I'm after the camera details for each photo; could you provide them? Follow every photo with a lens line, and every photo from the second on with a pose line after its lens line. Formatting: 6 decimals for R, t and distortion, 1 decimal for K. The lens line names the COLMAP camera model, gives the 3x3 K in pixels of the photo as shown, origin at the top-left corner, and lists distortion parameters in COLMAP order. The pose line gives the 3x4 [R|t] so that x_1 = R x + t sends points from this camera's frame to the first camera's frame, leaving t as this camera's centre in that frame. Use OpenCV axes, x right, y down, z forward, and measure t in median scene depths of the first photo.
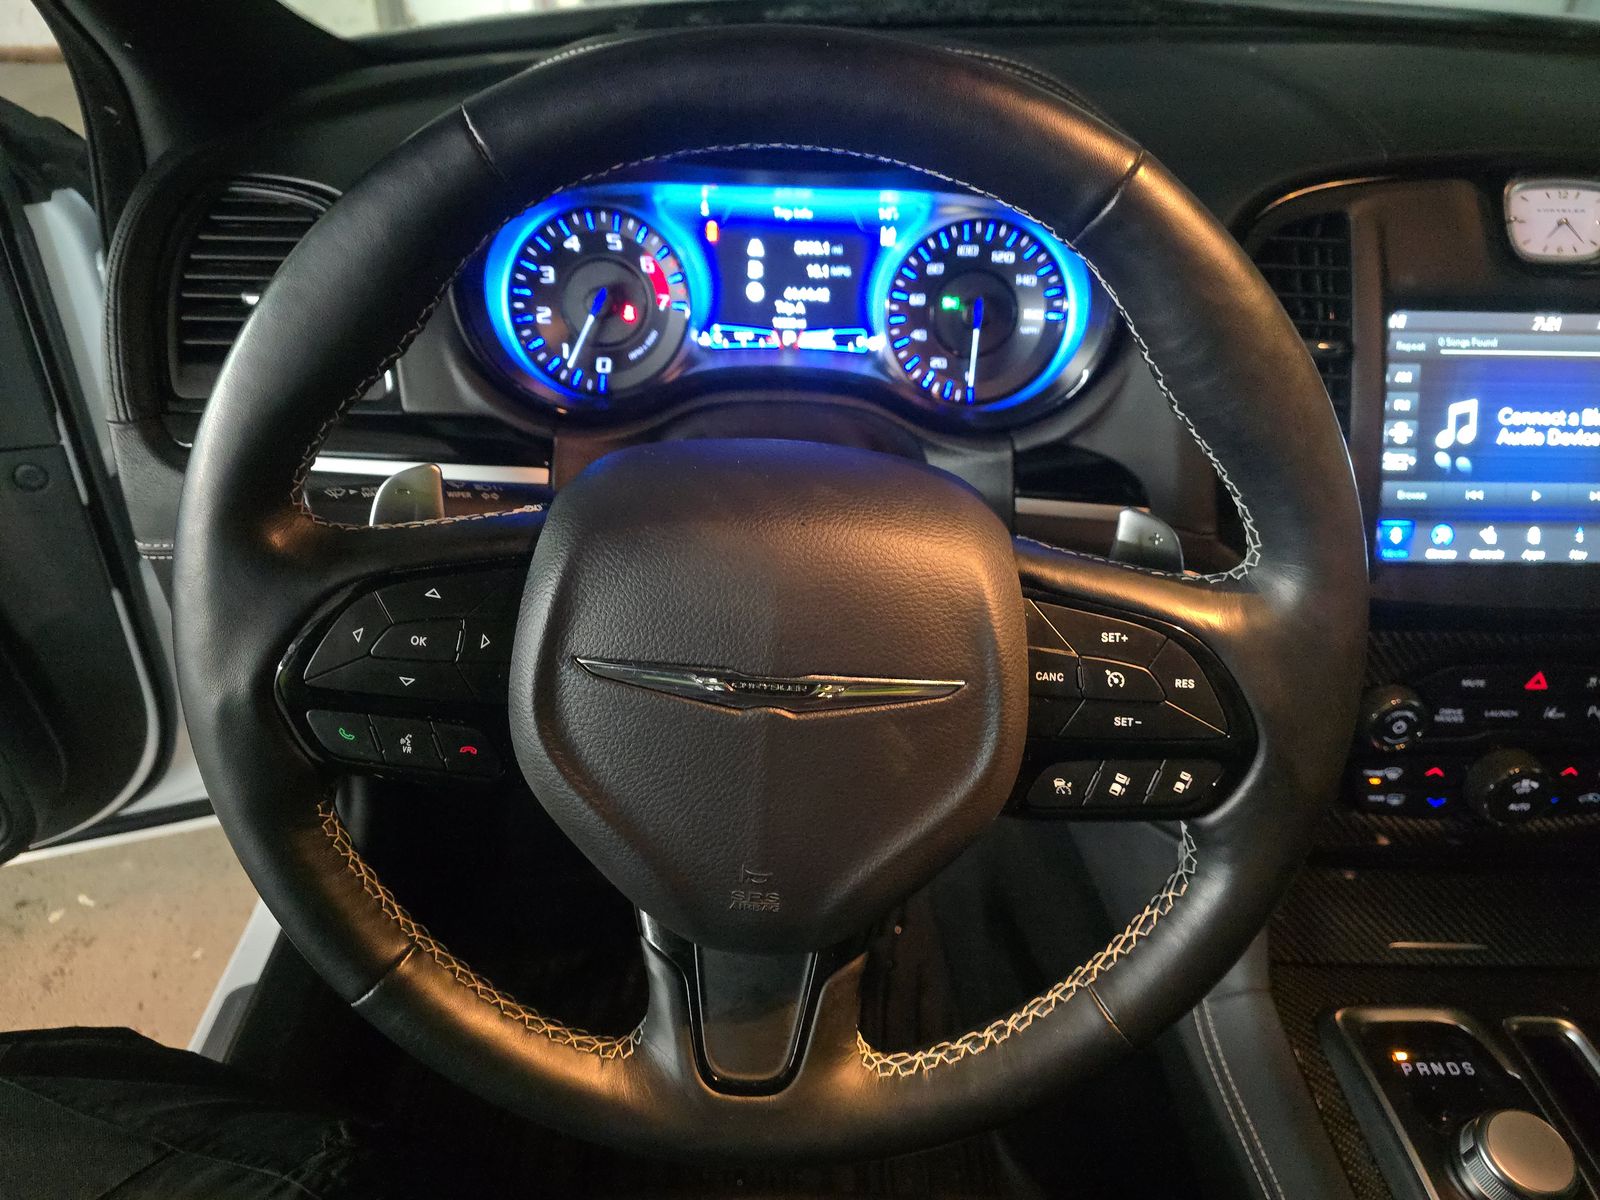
lens RADIAL K [[1106.1, 0, 800.0], [0, 1106.1, 600.0], [0, 0, 1]] dist [0.053267, -0.094290]
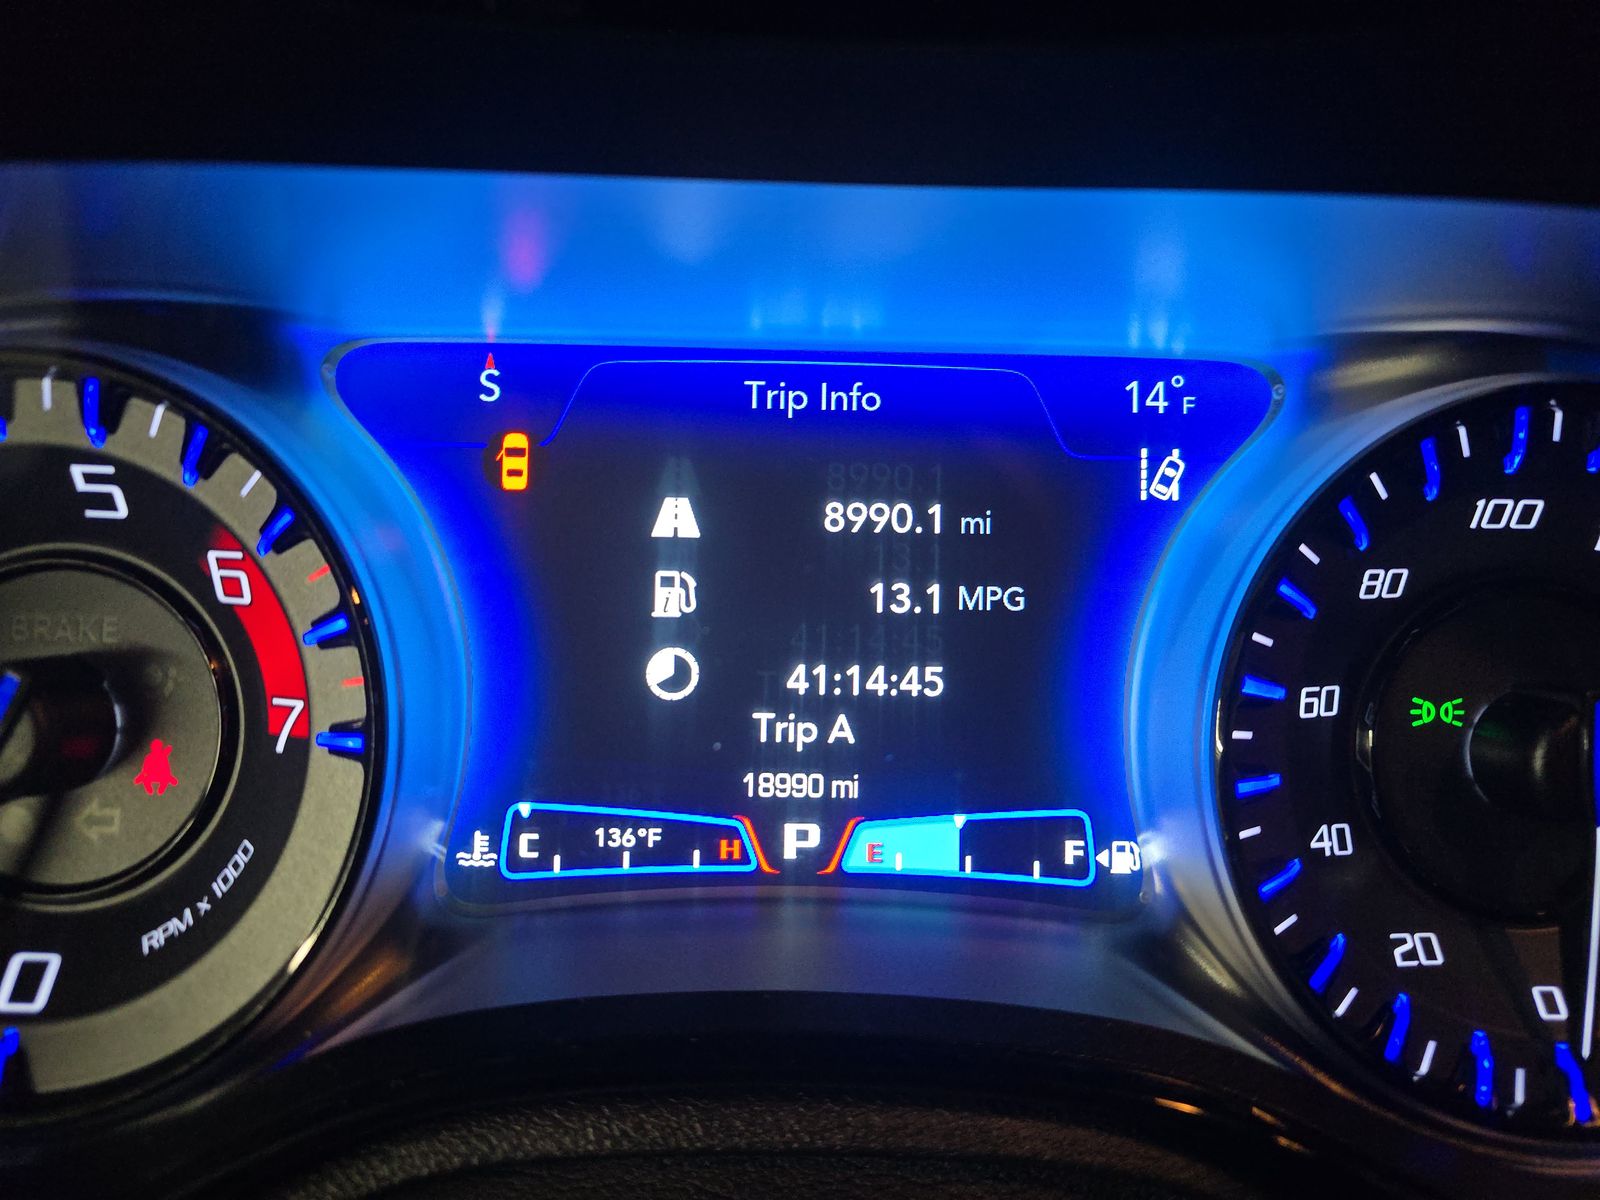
lens RADIAL K [[1106.1, 0, 800.0], [0, 1106.1, 600.0], [0, 0, 1]] dist [0.053267, -0.094290]
pose [[0.999671, -0.007520, 0.024509, -0.016920], [0.014445, 0.955035, -0.296142, -0.223397], [-0.021179, 0.296399, 0.954829, 0.768704]]
